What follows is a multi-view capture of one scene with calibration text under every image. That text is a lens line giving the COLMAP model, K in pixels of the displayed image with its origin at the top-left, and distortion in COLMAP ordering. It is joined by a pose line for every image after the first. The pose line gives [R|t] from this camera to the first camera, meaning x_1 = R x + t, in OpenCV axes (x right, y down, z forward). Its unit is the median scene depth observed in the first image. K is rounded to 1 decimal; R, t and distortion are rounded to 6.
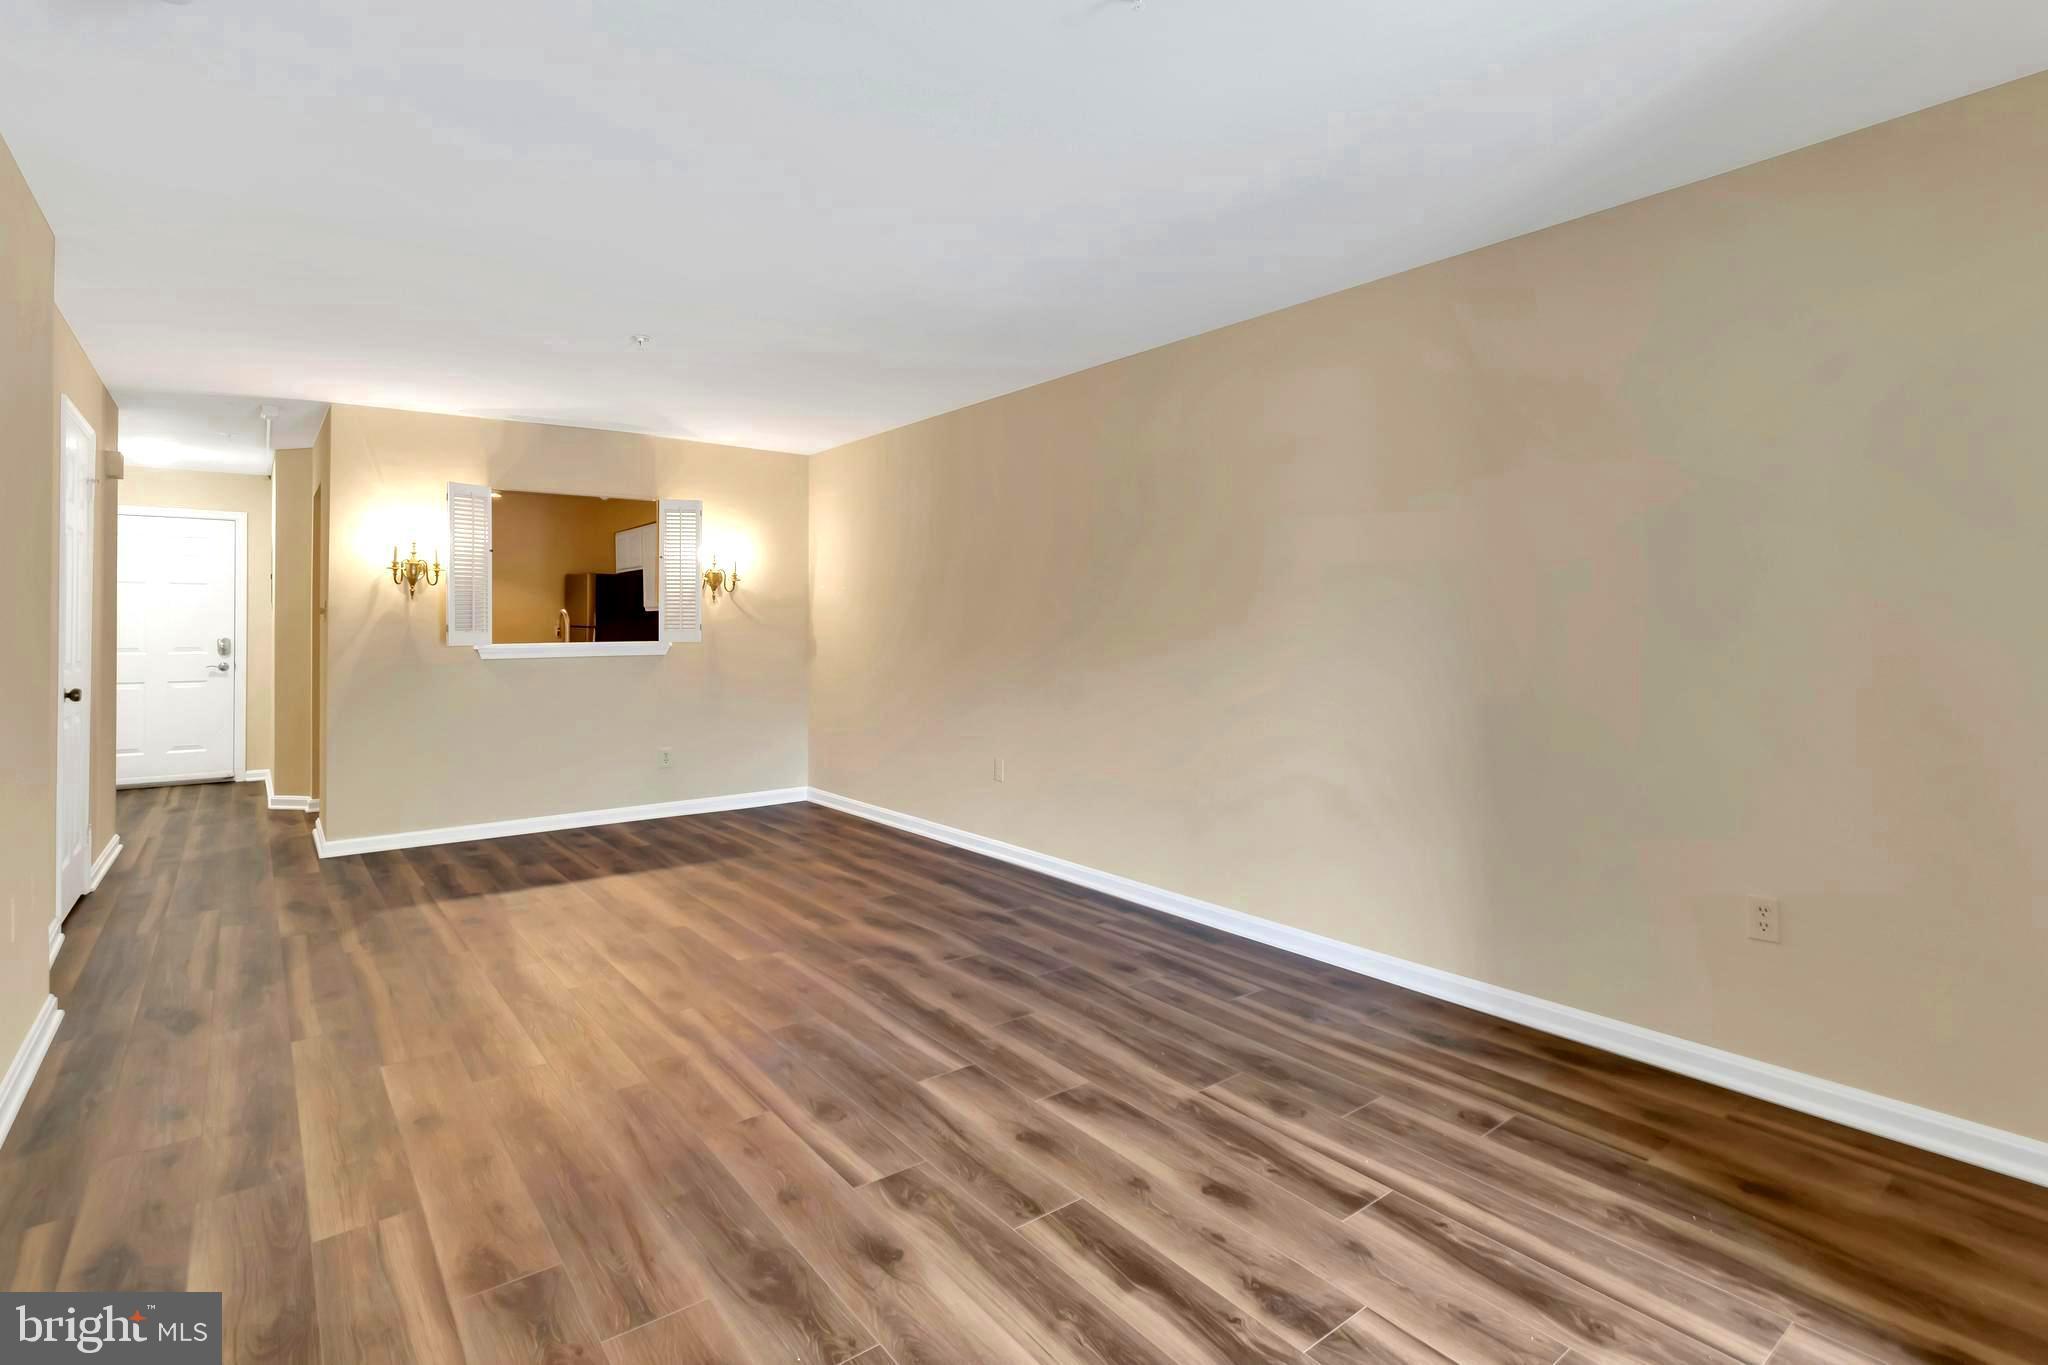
lens RADIAL K [[985.0, 0, 1037.9], [0, 985.0, 624.8], [0, 0, 1]] dist [-0.000421, 0.000013]
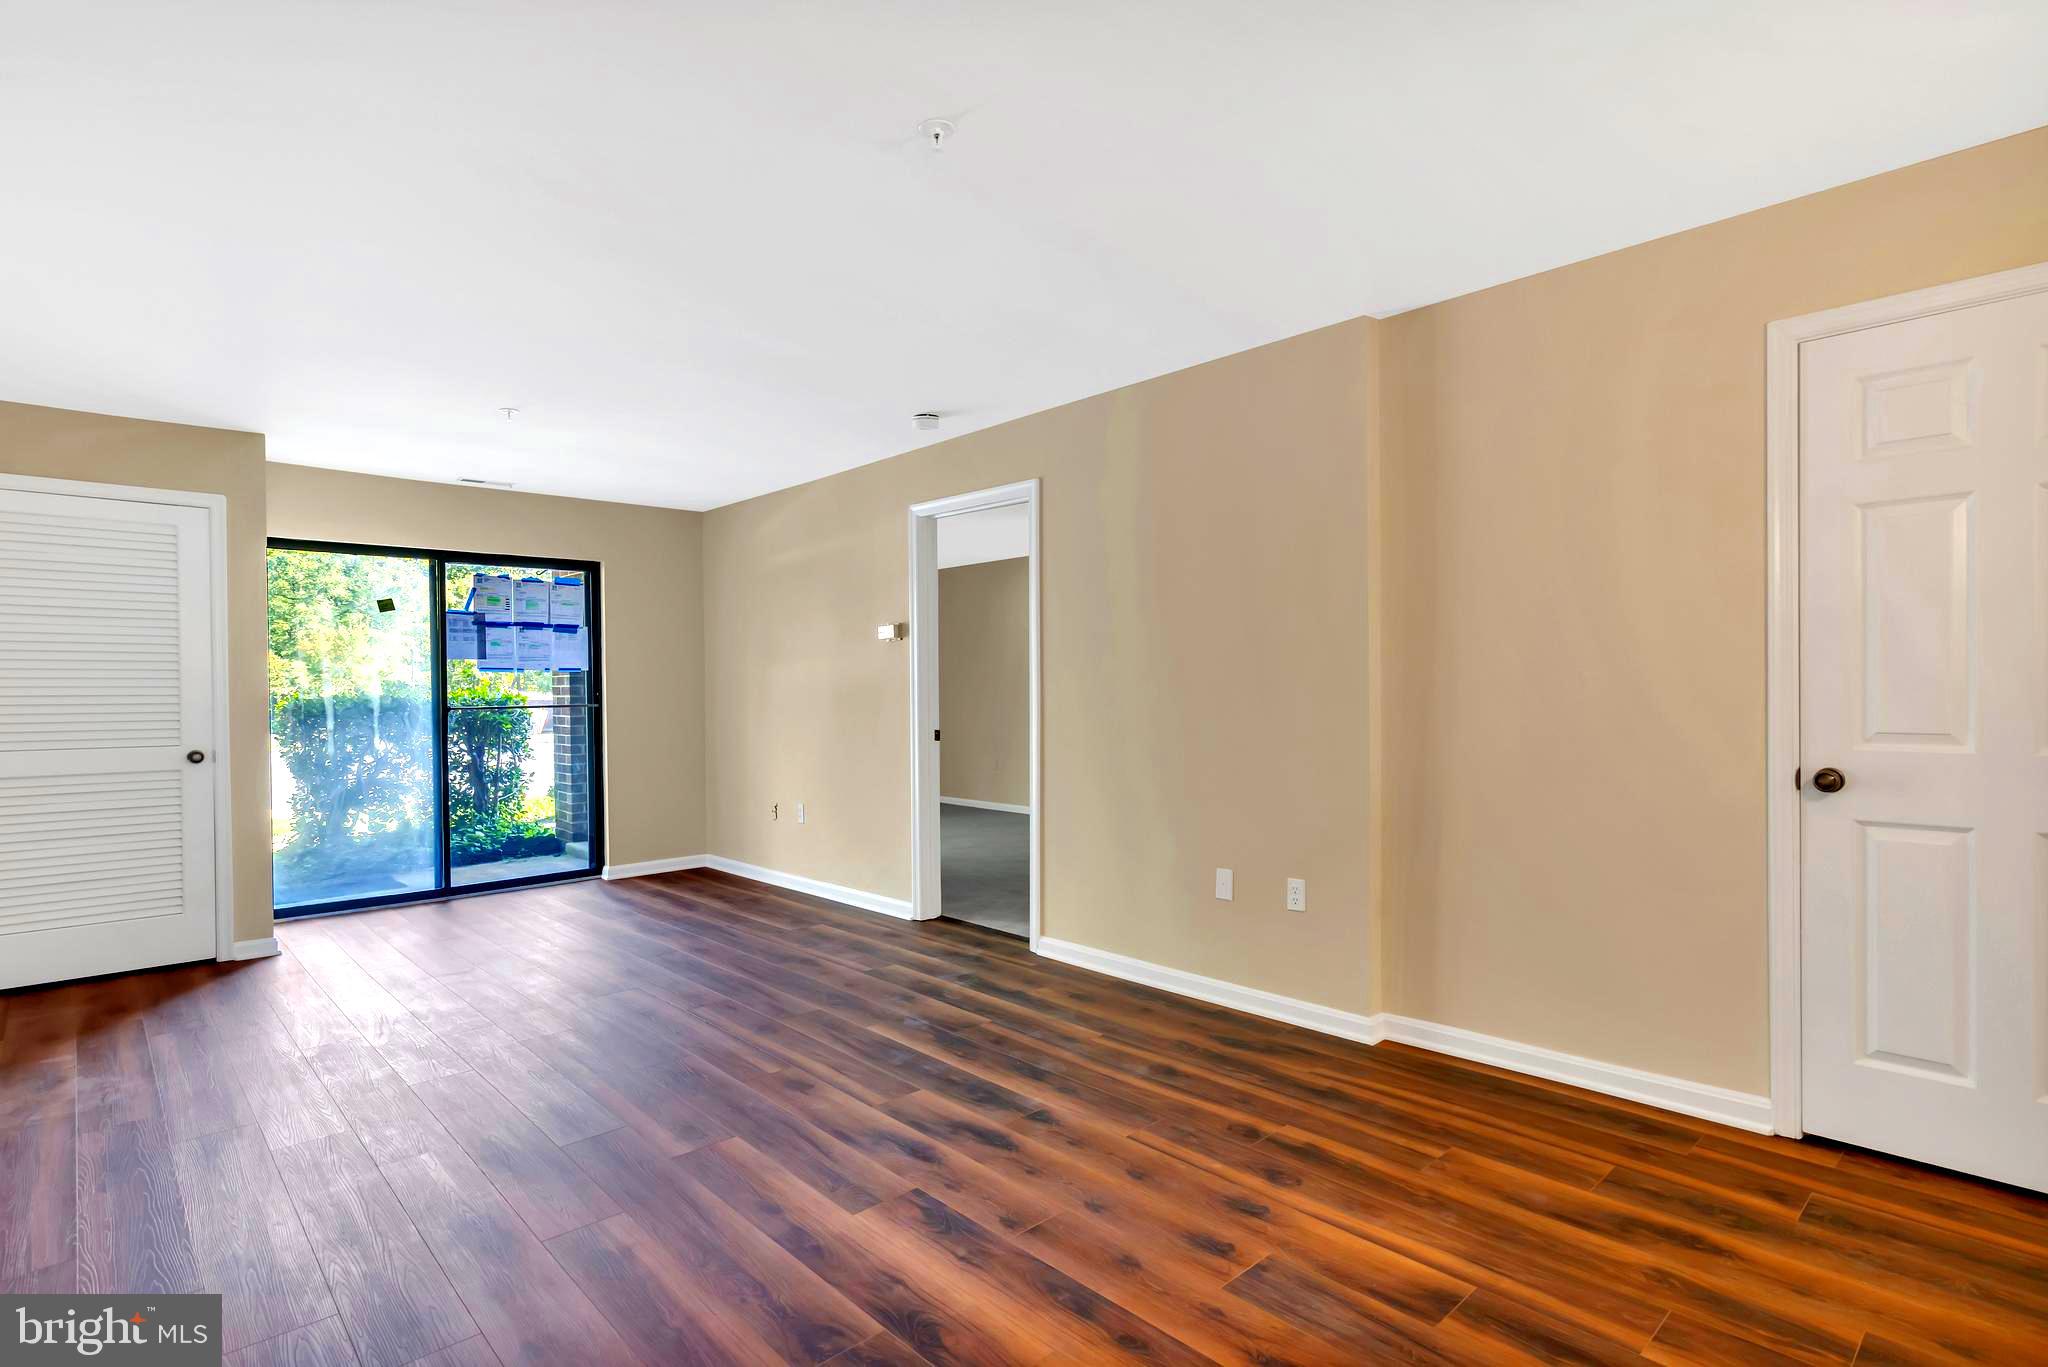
lens RADIAL K [[1017.4, 0, 1038.4], [0, 1017.4, 693.4], [0, 0, 1]] dist [-0.000493, -0.000104]
pose [[-0.996249, 0.014631, -0.085289, -0.625962], [0.014091, 0.999877, 0.006931, 0.005741], [0.085380, 0.005703, -0.996332, 2.374267]]
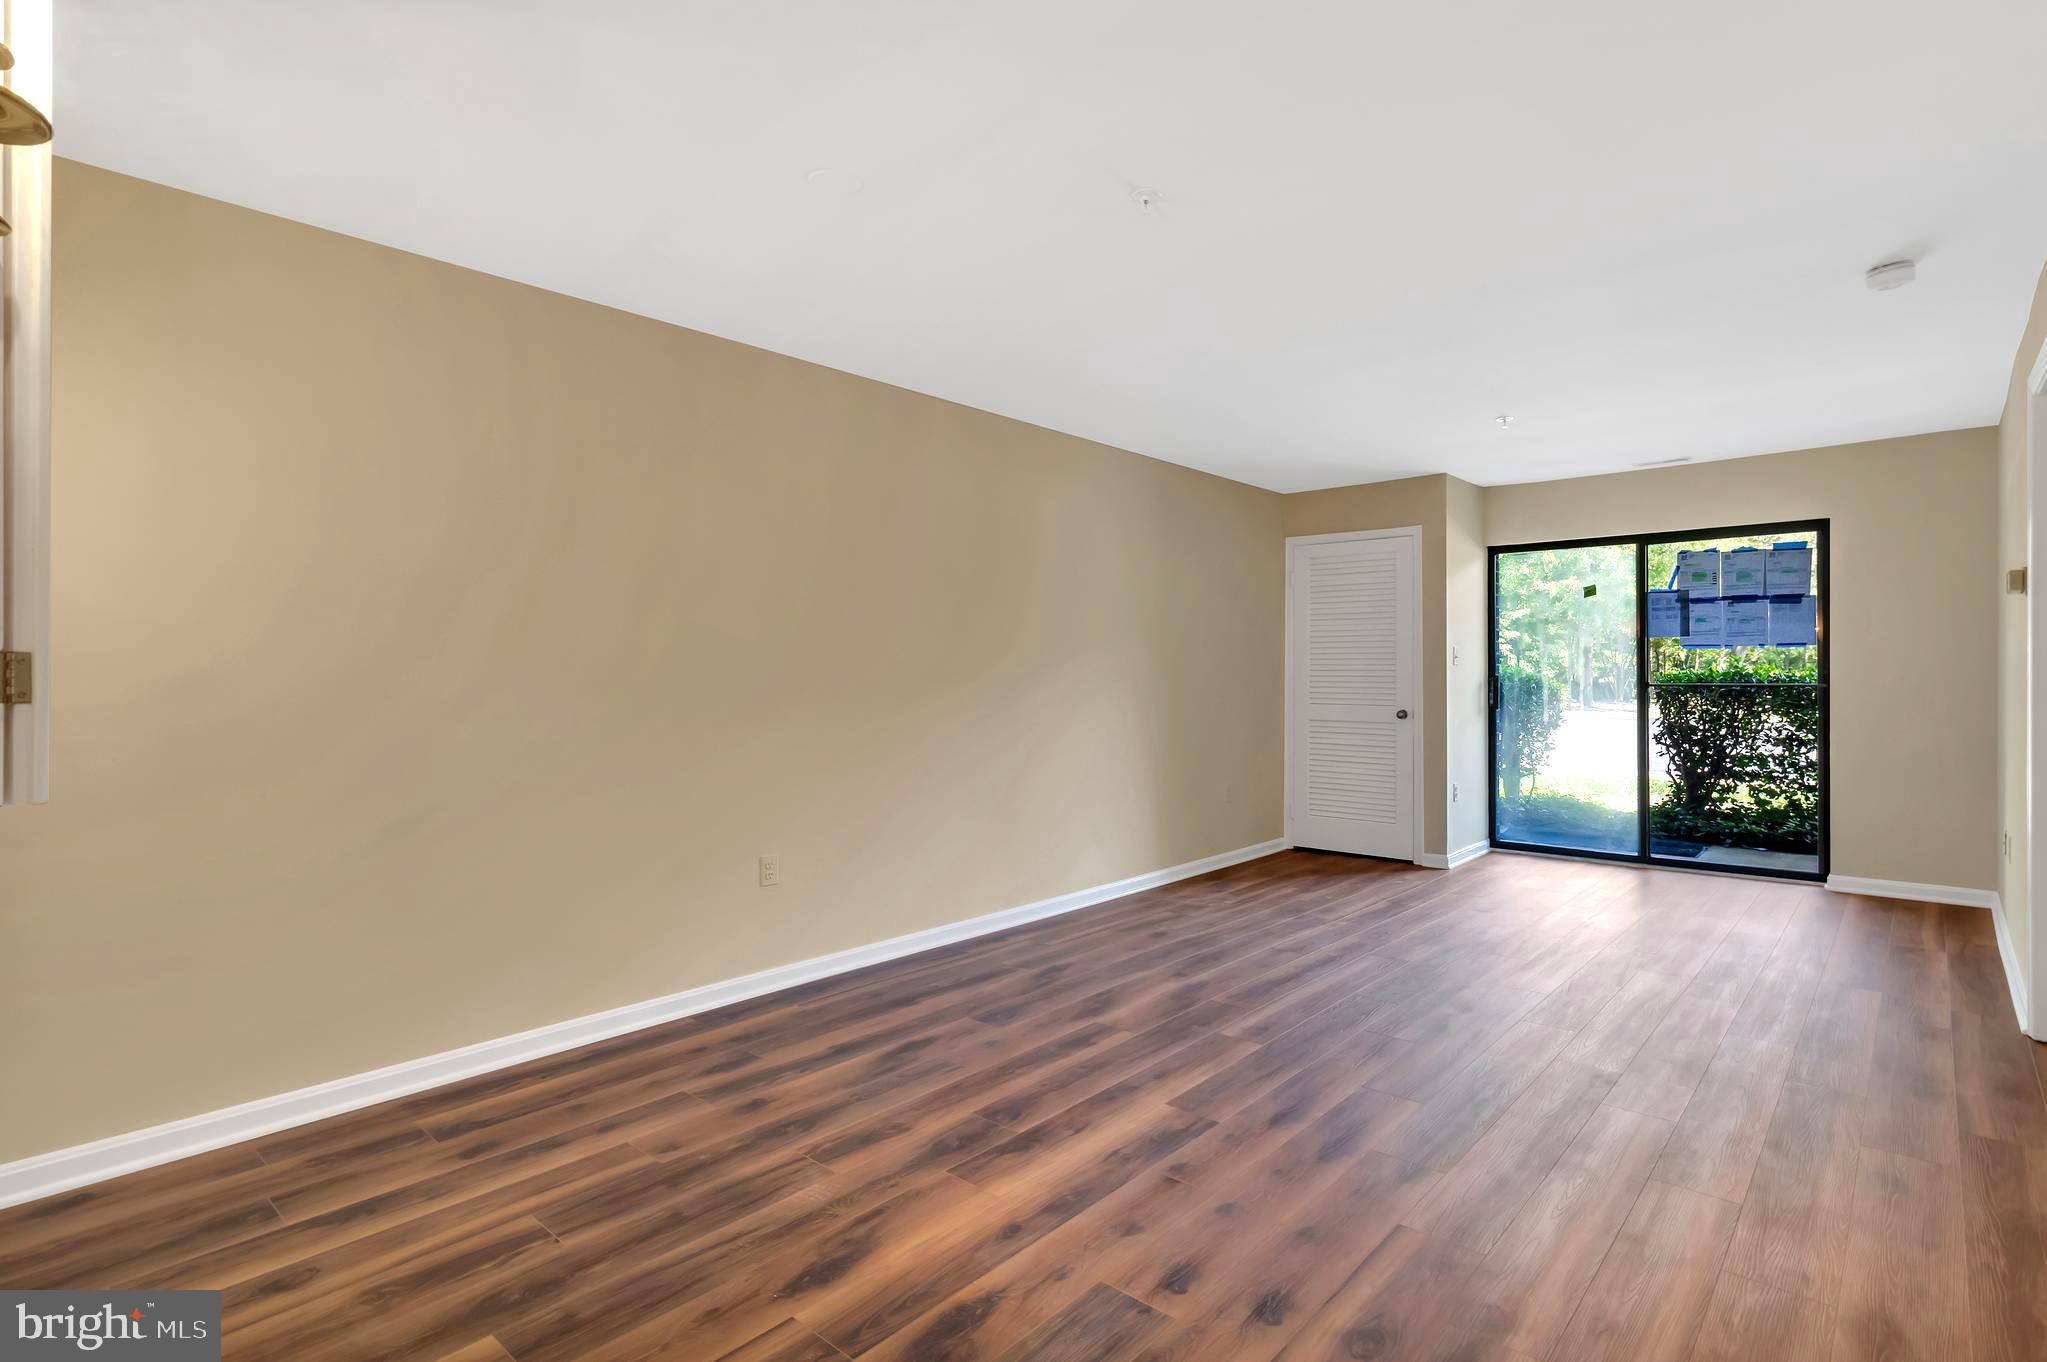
lens RADIAL K [[999.8, 0, 1033.8], [0, 999.8, 664.4], [0, 0, 1]] dist [0.000479, 0.000328]
pose [[-0.165864, 0.010973, 0.986088, -1.550775], [0.004613, 0.999936, -0.010351, 0.006683], [-0.986138, 0.002832, -0.165904, 1.801666]]
